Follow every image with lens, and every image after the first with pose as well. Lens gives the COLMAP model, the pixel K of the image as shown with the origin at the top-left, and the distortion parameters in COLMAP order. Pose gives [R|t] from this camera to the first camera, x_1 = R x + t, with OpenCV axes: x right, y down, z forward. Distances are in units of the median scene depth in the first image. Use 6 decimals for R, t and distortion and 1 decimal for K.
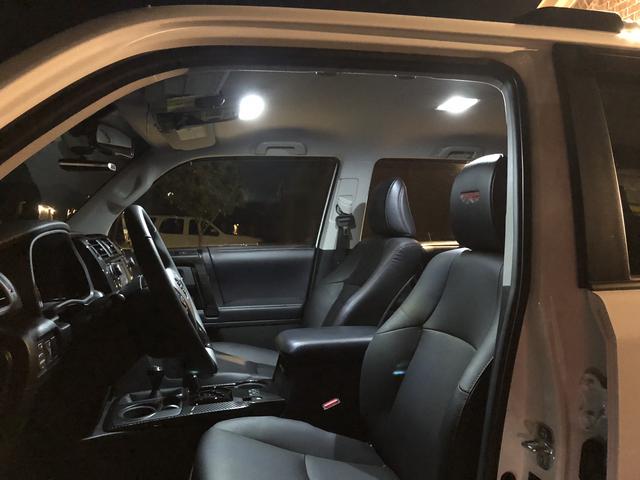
lens RADIAL K [[529.1, 0, 320.1], [0, 529.1, 222.1], [0, 0, 1]] dist [0.030612, -0.010923]
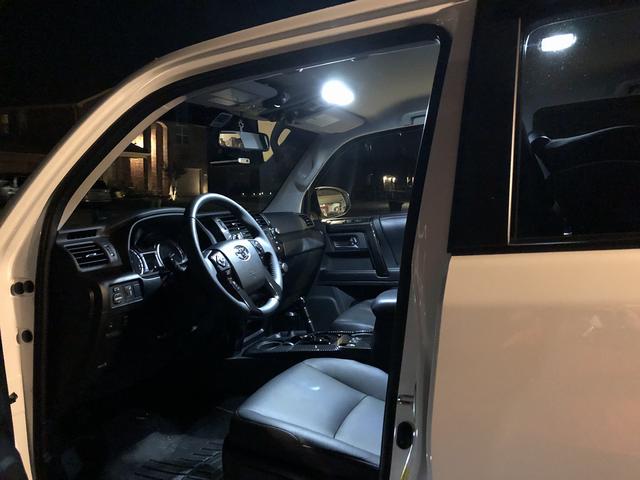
lens RADIAL K [[529.1, 0, 320.1], [0, 529.1, 222.1], [0, 0, 1]] dist [0.030612, -0.010923]
pose [[0.800400, -0.035742, -0.598399, 0.581966], [0.079892, 0.995676, 0.047390, 0.000778], [0.594118, -0.085738, 0.799795, 0.051721]]
